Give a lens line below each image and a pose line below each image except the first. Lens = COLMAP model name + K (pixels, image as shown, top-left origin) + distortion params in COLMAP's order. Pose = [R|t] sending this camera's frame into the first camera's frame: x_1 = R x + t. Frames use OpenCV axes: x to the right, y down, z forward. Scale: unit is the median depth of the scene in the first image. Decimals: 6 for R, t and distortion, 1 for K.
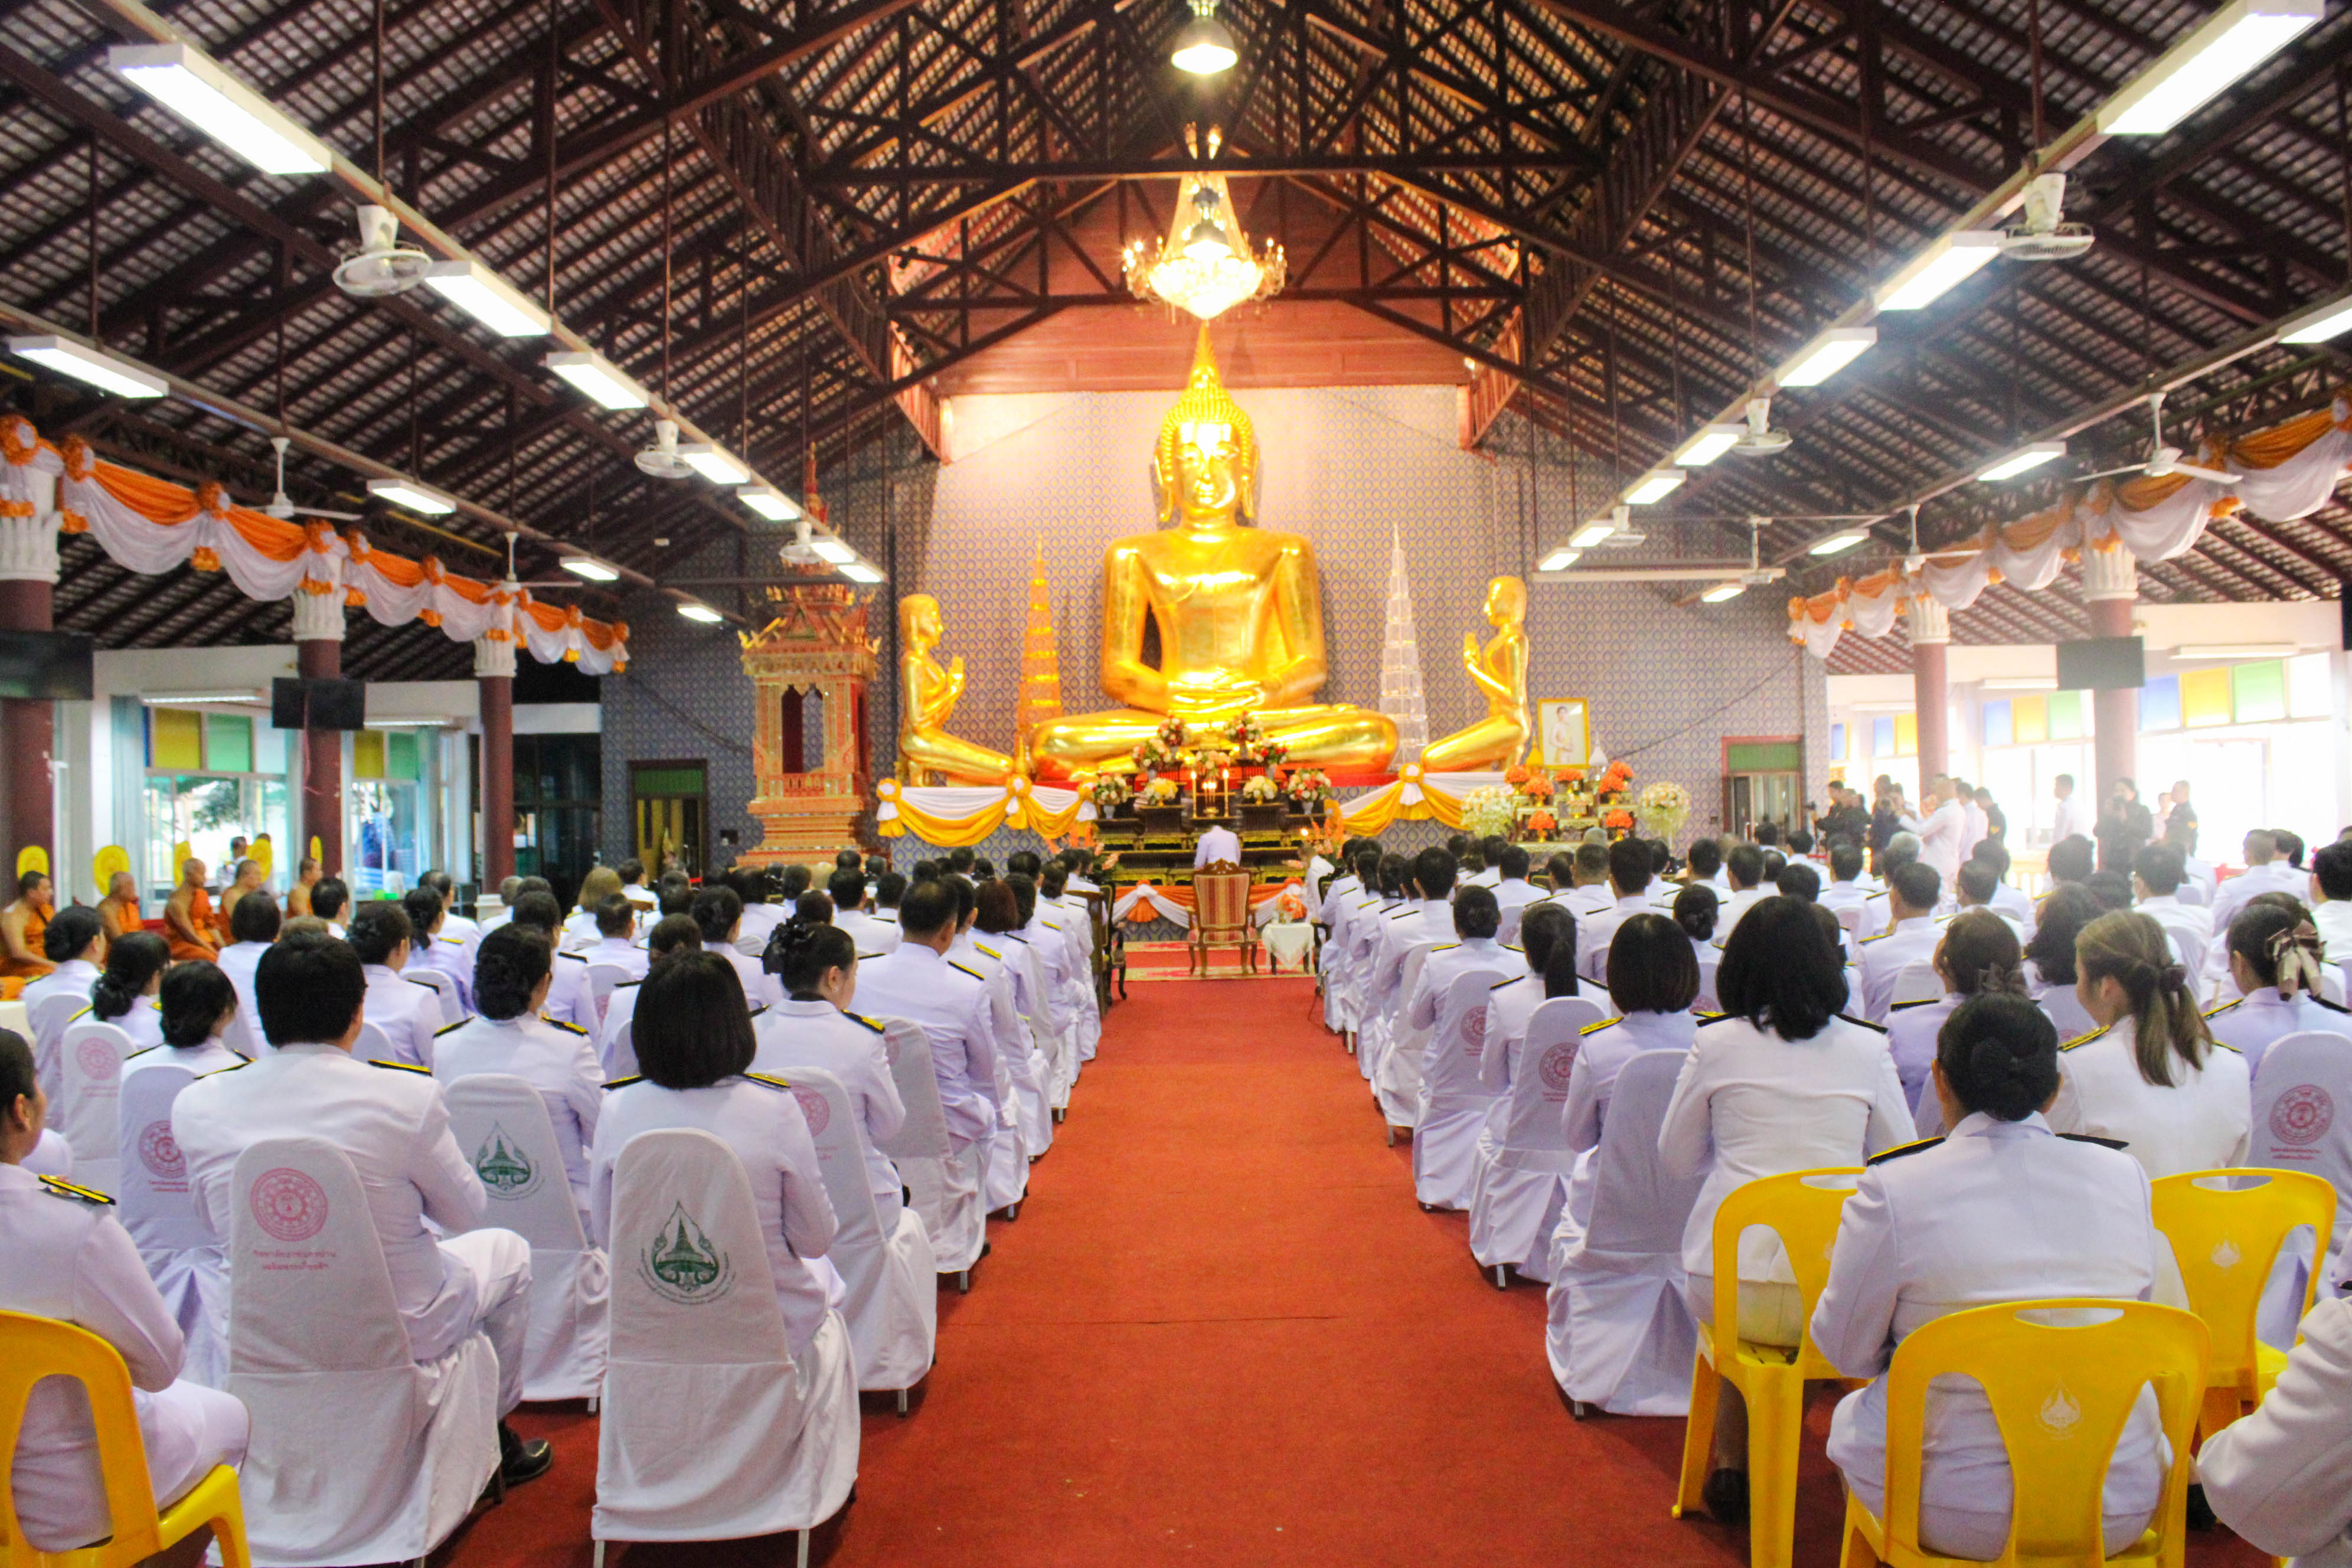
lens RADIAL K [[1981.3, 0, 1207.3], [0, 1981.3, 786.2], [0, 0, 1]] dist [-0.152724, 0.123241]
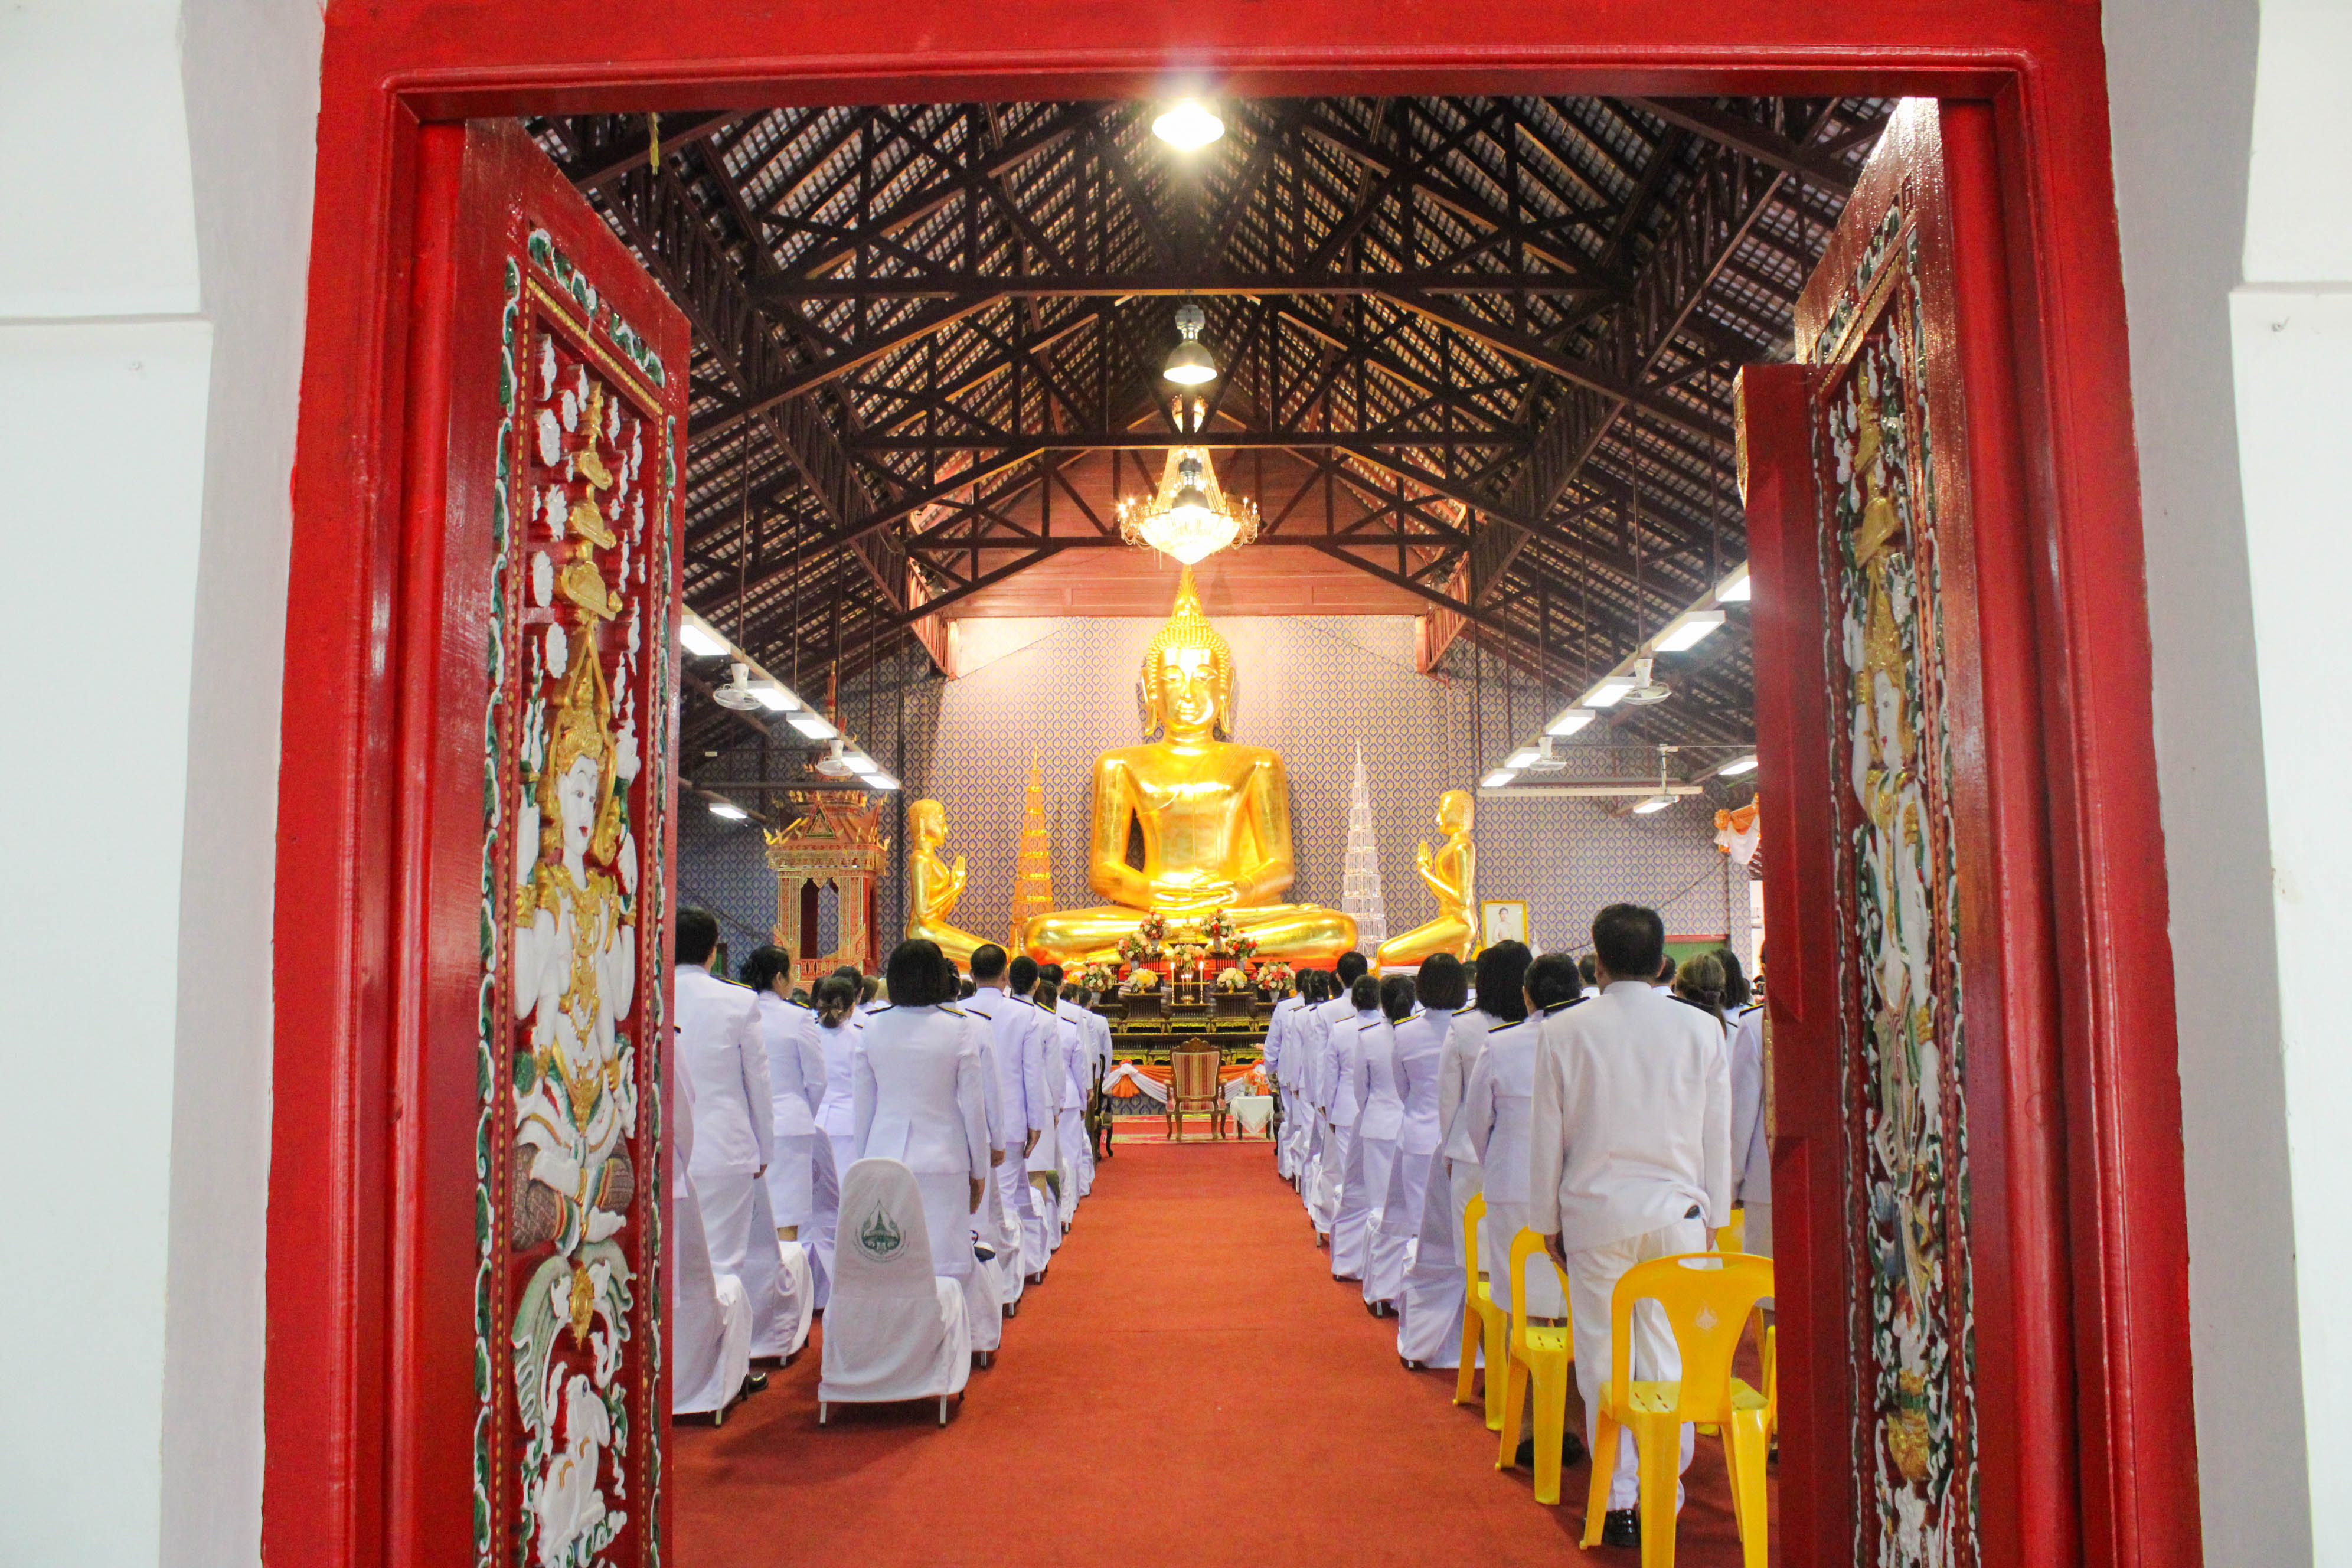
lens RADIAL K [[1981.3, 0, 1207.3], [0, 1981.3, 786.2], [0, 0, 1]] dist [-0.152724, 0.123241]
pose [[0.999857, 0.013796, 0.009809, 0.000426], [-0.012783, 0.995228, -0.096736, 0.001134], [-0.011097, 0.096597, 0.995262, -0.116204]]
